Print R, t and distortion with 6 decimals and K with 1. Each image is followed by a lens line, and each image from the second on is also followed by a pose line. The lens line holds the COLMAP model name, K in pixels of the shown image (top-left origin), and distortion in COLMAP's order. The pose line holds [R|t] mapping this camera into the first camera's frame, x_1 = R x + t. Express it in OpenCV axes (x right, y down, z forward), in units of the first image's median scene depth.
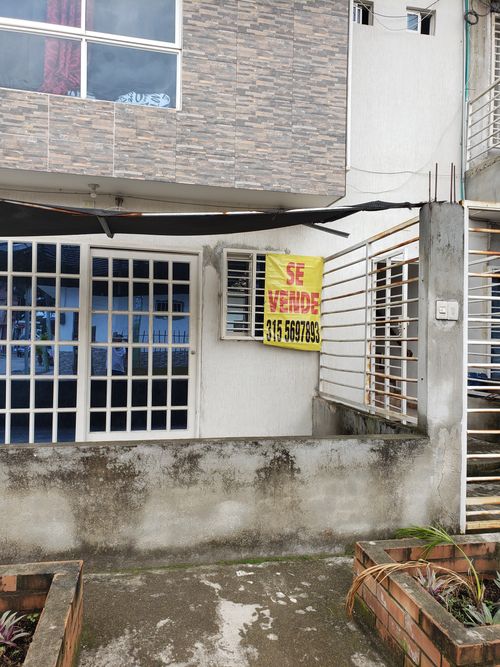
lens RADIAL K [[520.9, 0, 249.7], [0, 520.9, 337.7], [0, 0, 1]] dist [0.074162, -0.078061]
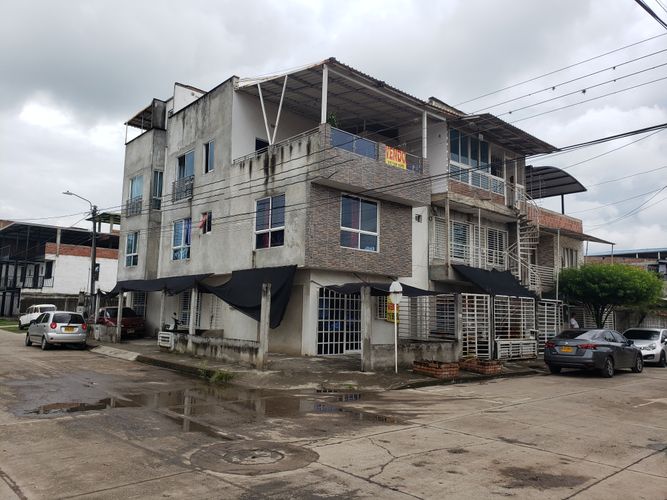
lens RADIAL K [[520.9, 0, 313.6], [0, 520.9, 243.2], [0, 0, 1]] dist [0.074162, -0.078061]
pose [[0.875671, 0.069321, 0.477907, -1.969868], [-0.017431, 0.993536, -0.112176, -0.095110], [-0.482594, 0.089898, 0.871218, -1.628566]]
